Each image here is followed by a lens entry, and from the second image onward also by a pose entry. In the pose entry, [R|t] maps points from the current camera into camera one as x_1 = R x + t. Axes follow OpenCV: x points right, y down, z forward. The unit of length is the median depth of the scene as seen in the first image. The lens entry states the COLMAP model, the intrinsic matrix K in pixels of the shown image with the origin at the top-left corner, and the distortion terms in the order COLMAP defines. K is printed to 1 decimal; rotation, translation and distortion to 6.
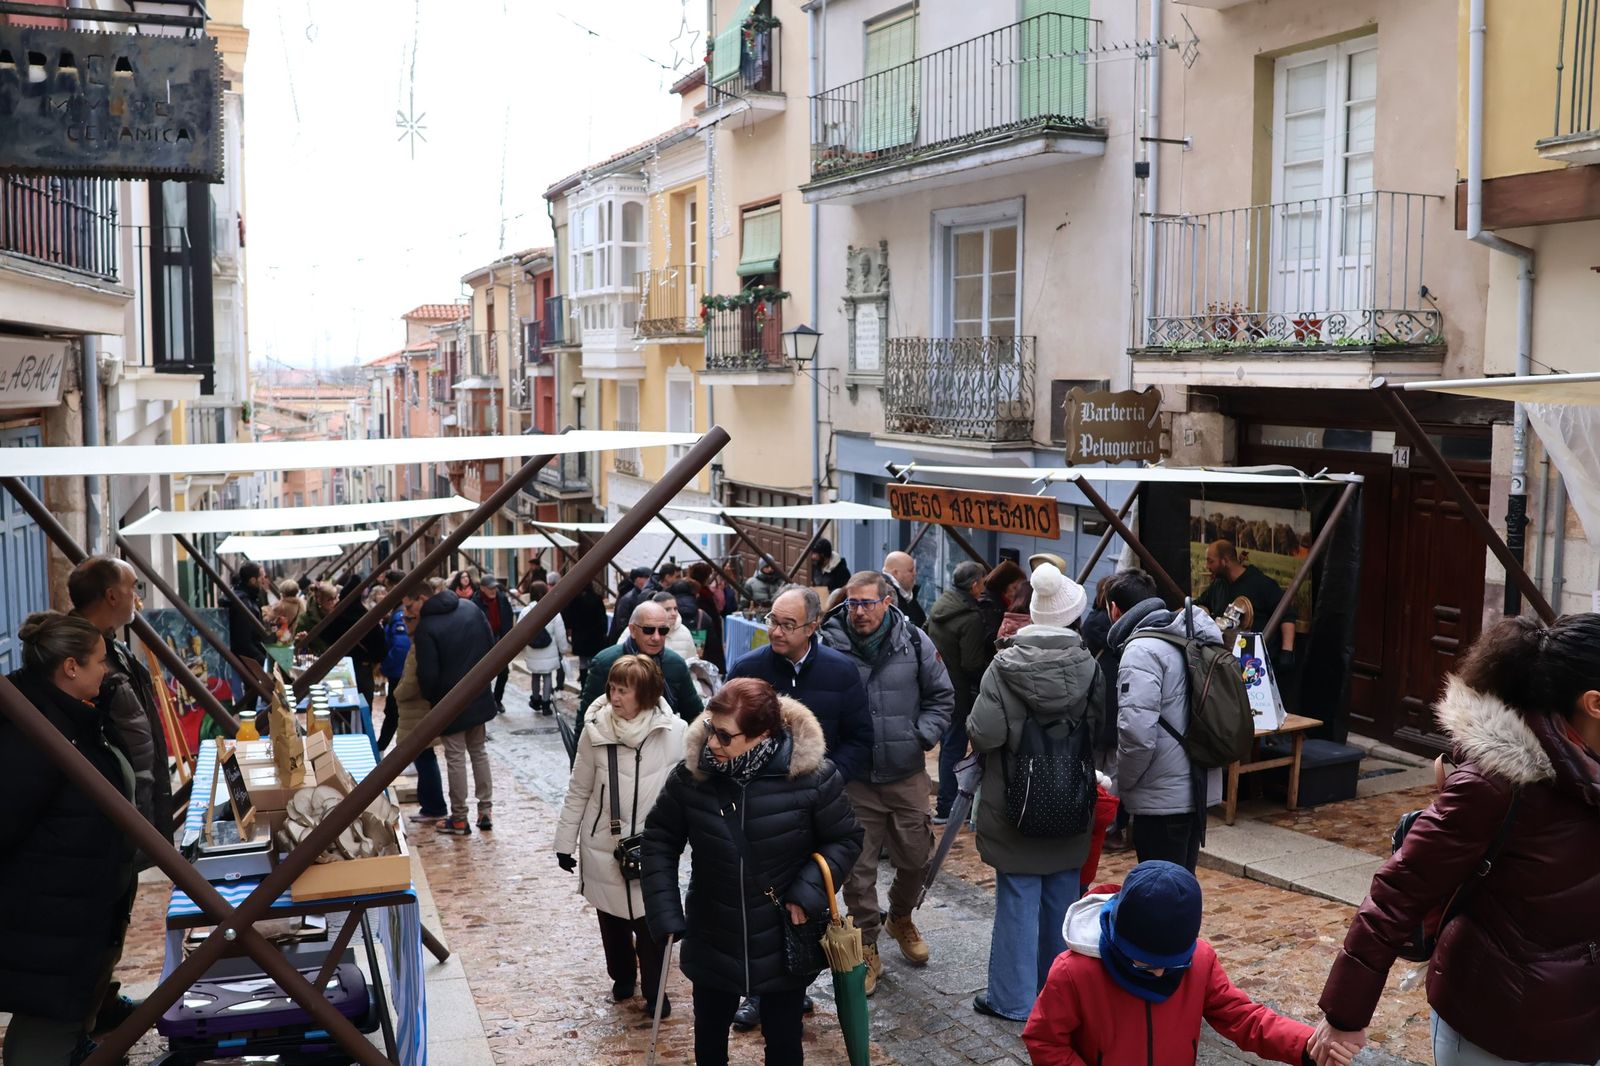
lens RADIAL K [[1379.9, 0, 800.0], [0, 1379.9, 533.0], [0, 0, 1]] dist [-0.142526, 0.134831]
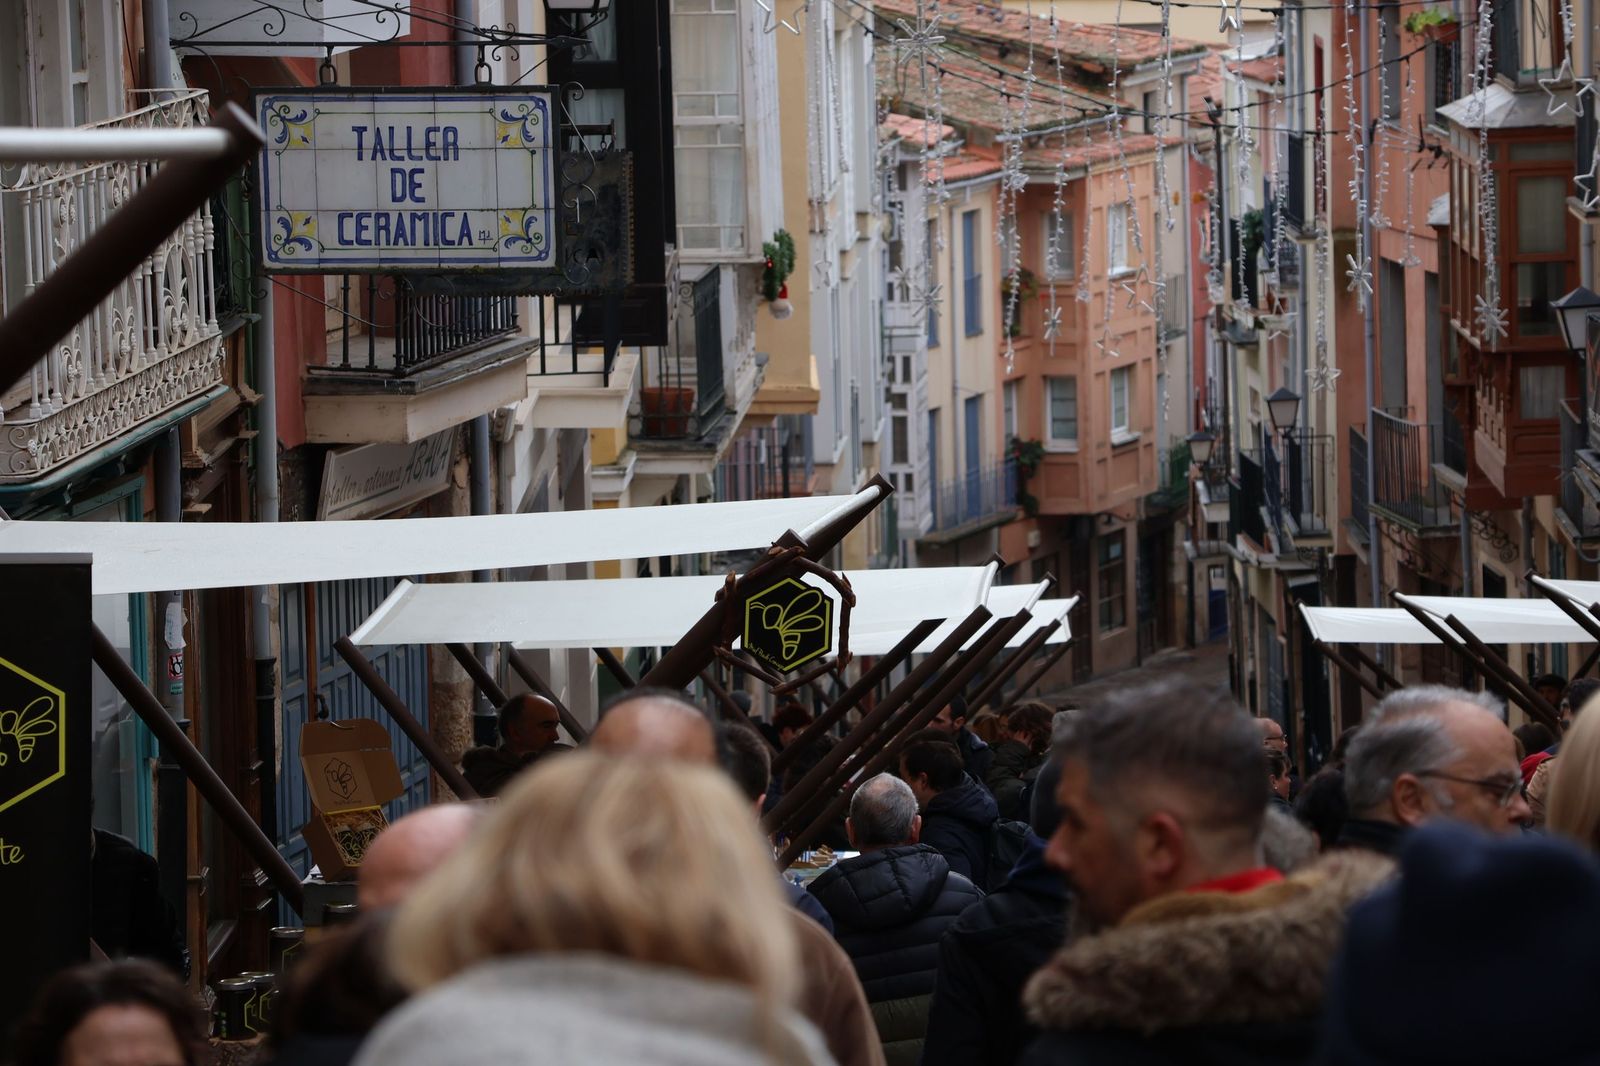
lens RADIAL K [[6457.0, 0, 800.0], [0, 6457.0, 533.0], [0, 0, 1]] dist [1.155388, 4.582552]
pose [[0.918940, 0.012882, -0.394187, 0.399998], [-0.012014, 0.999917, 0.004670, -0.031832], [0.394214, 0.000445, 0.919018, -0.850990]]
